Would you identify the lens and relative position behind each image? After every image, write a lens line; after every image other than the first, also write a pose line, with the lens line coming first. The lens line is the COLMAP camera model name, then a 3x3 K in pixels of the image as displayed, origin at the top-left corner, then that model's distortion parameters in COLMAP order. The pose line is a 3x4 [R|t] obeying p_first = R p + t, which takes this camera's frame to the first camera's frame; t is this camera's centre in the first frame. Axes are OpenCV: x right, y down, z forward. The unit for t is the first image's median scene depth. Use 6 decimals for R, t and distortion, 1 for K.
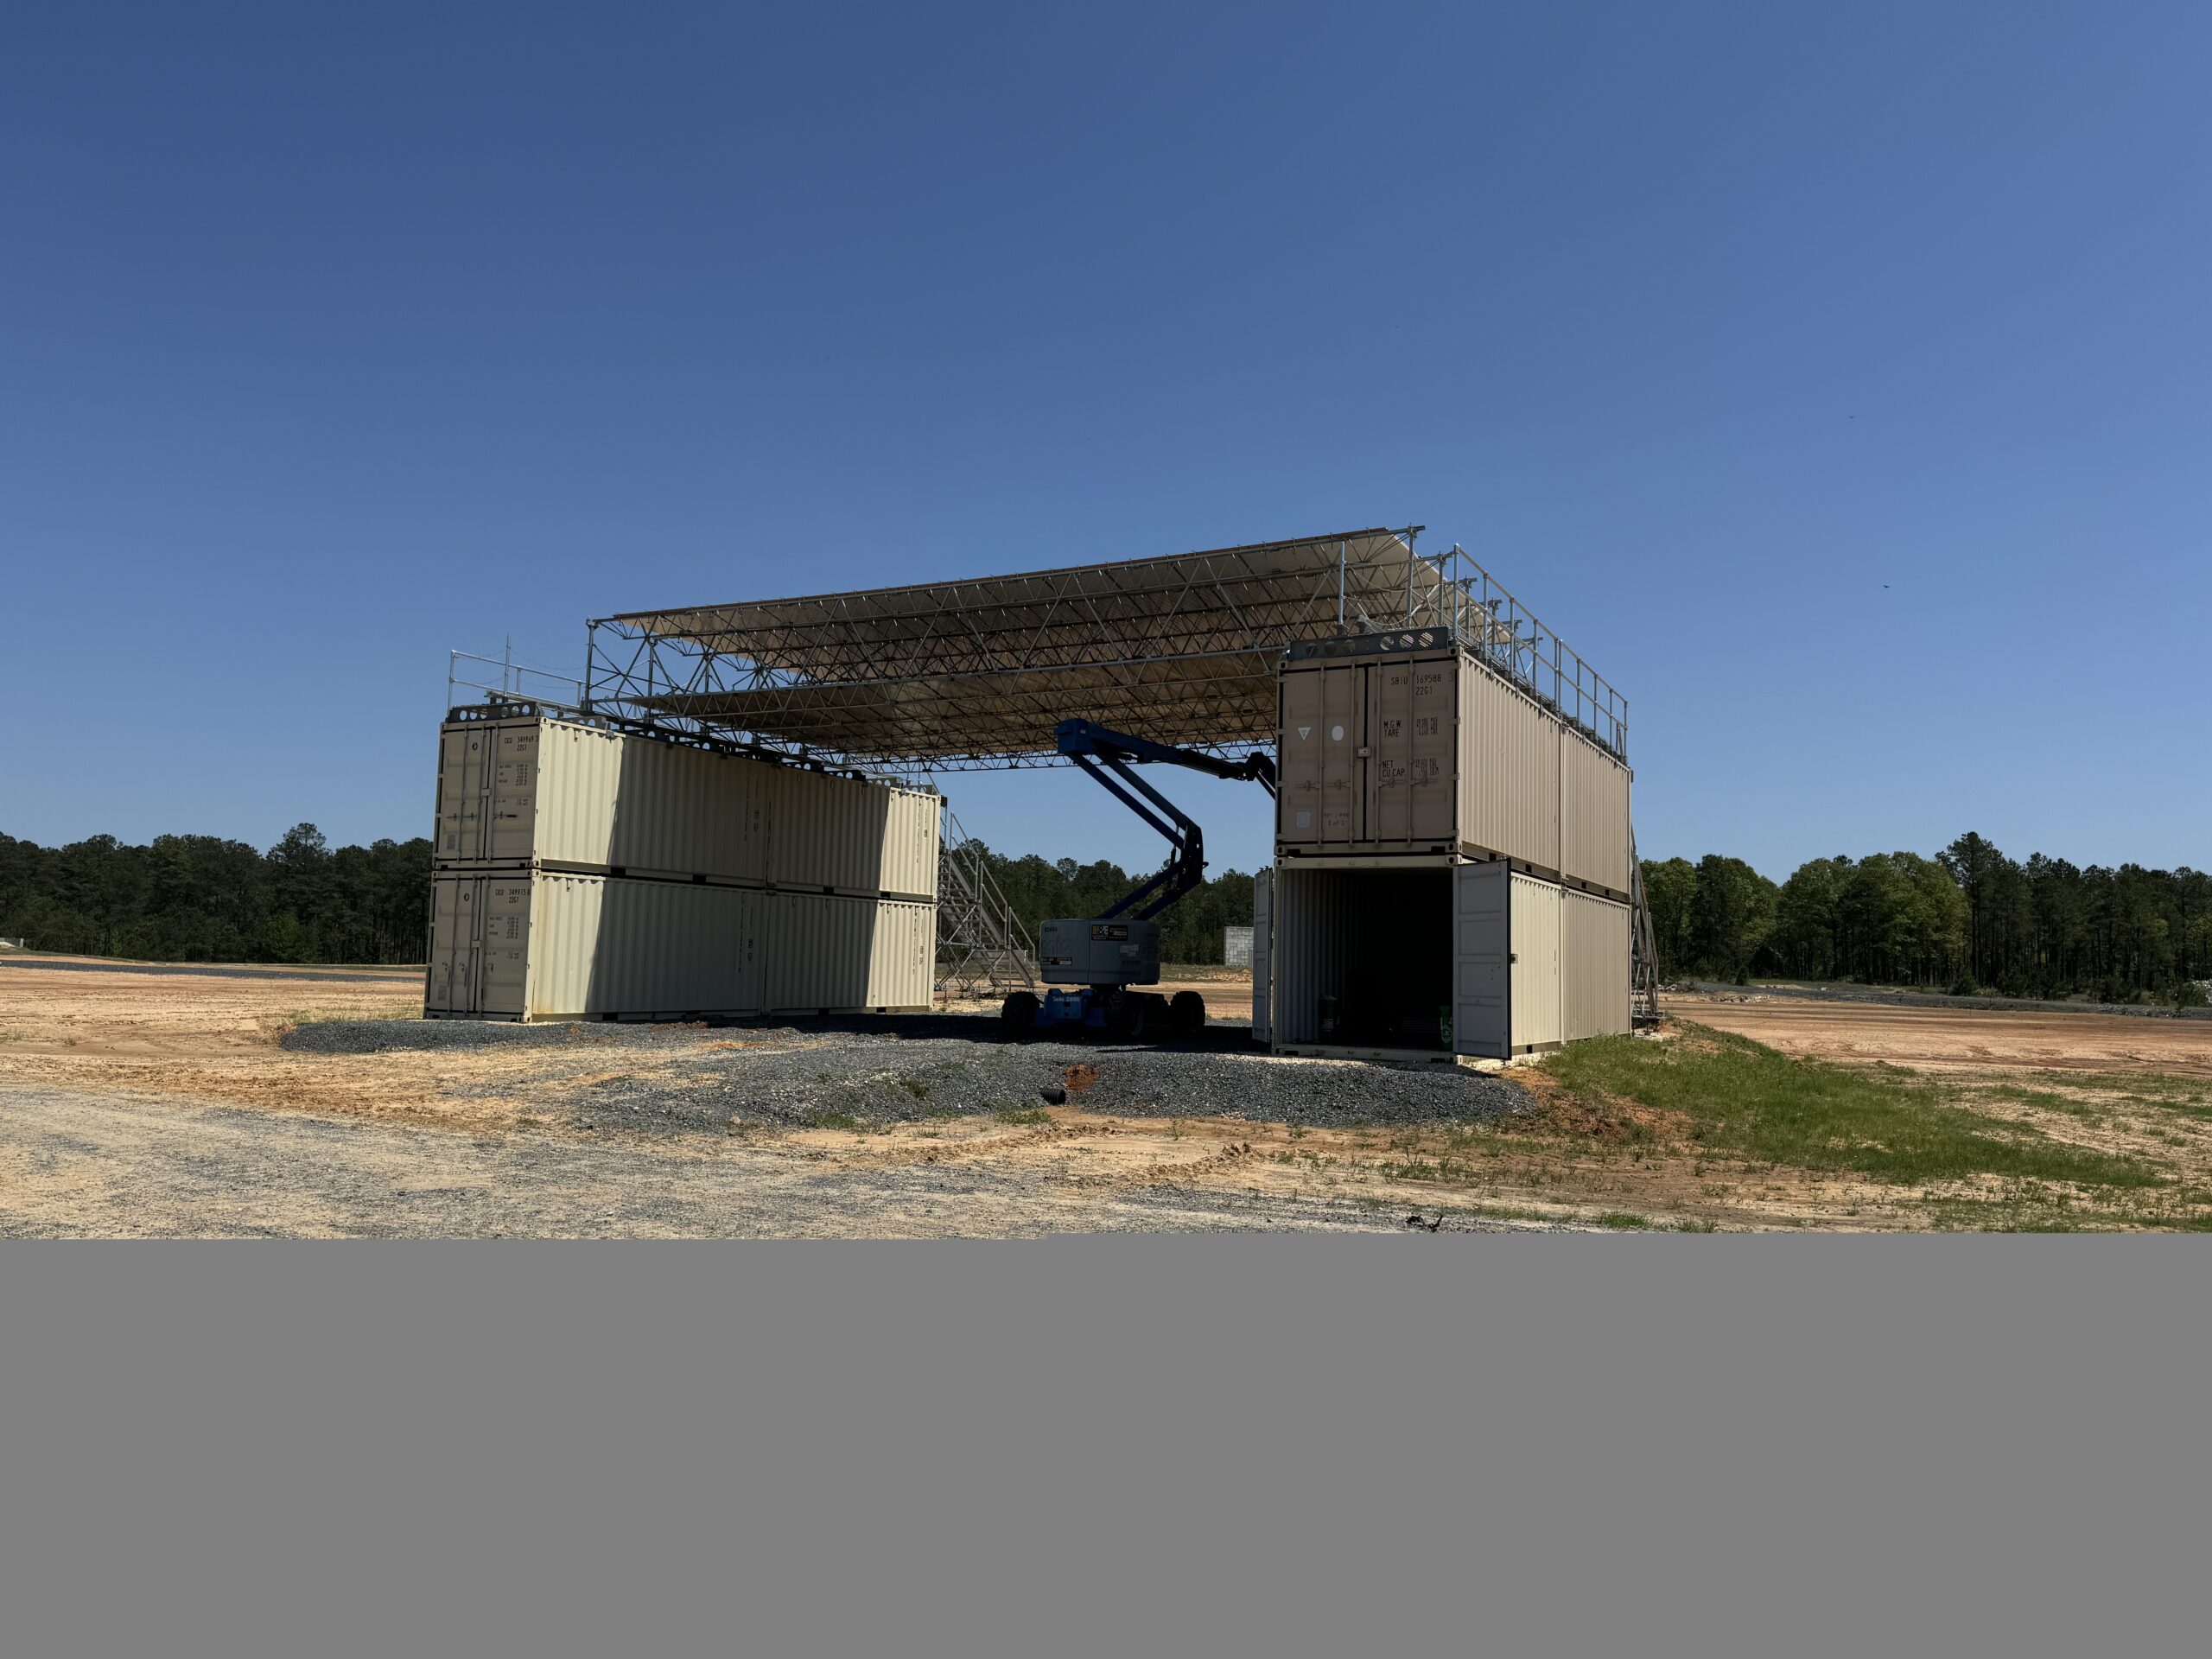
lens RADIAL K [[1513.2, 0, 1106.0], [0, 1513.2, 829.5], [0, 0, 1]] dist [0.002658, -0.000762]
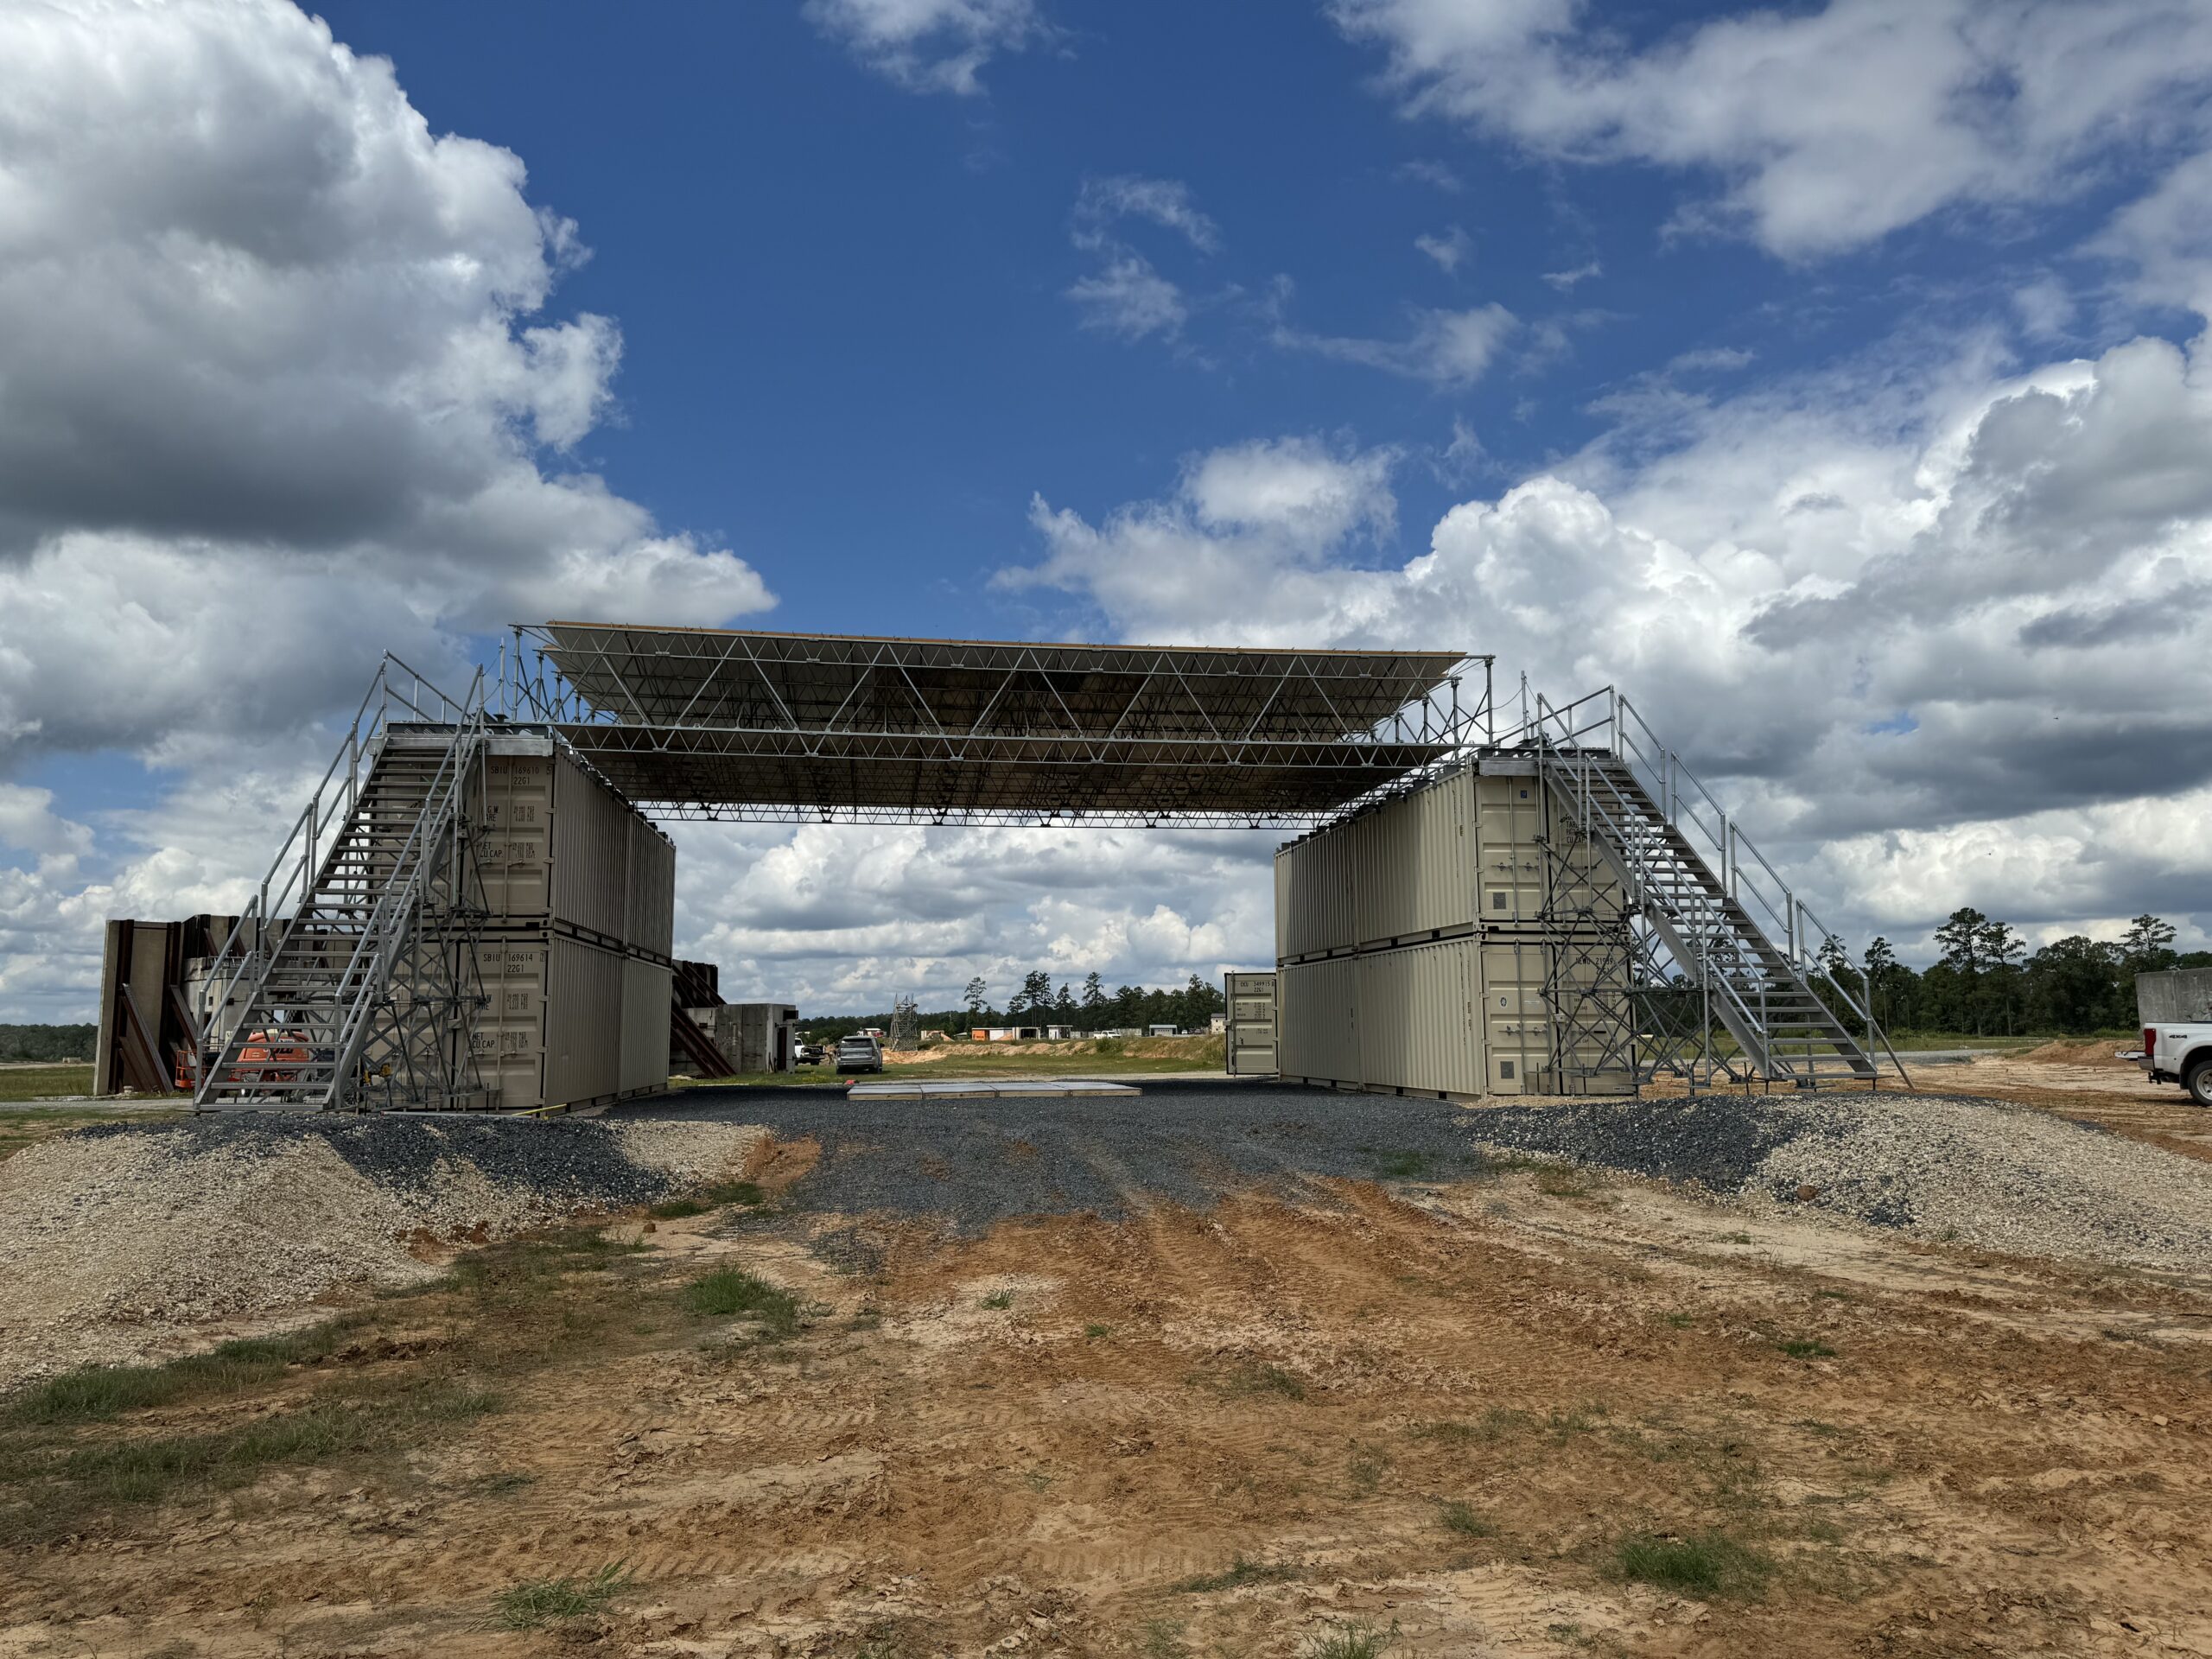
lens RADIAL K [[1513.2, 0, 1106.0], [0, 1513.2, 829.5], [0, 0, 1]] dist [0.002658, -0.000762]
pose [[-0.818520, -0.090998, -0.567225, 0.443063], [0.044054, 0.974525, -0.219911, 0.162995], [0.572787, -0.204991, -0.793659, 1.664590]]
